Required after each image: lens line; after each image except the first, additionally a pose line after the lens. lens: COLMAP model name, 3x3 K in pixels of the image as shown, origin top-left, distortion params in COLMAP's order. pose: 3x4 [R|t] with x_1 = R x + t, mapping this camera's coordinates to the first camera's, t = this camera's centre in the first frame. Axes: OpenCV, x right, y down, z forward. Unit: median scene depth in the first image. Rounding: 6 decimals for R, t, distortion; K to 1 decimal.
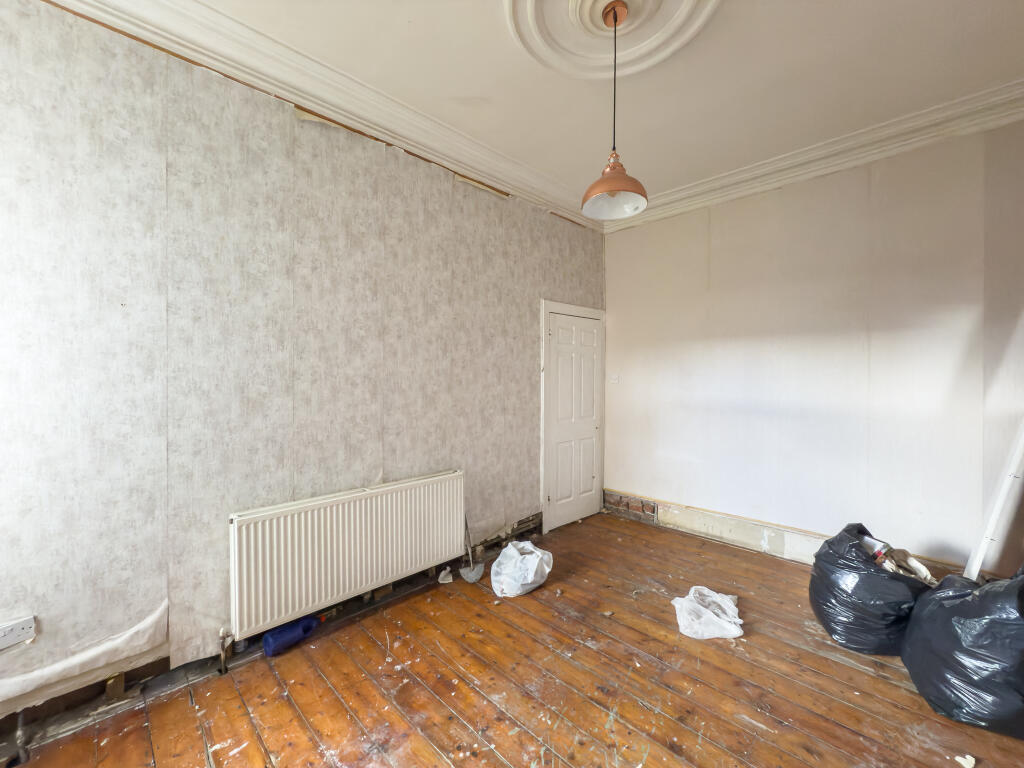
lens RADIAL K [[410.1, 0, 511.5], [0, 410.1, 384.5], [0, 0, 1]] dist [-0.002283, -0.000178]
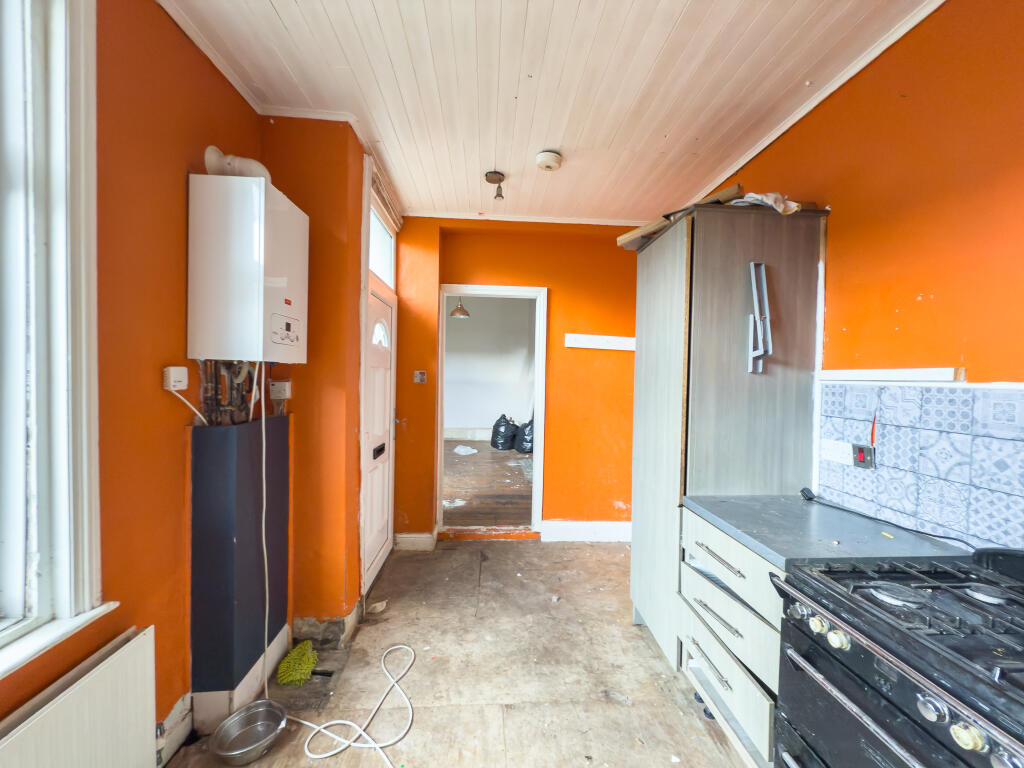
lens RADIAL K [[409.2, 0, 510.8], [0, 409.2, 384.2], [0, 0, 1]] dist [-0.003208, -0.000402]
pose [[0.667768, -0.004707, 0.744355, -1.392699], [-0.007418, 0.999888, 0.012977, 0.053001], [-0.744333, -0.014187, 0.667658, -1.099827]]
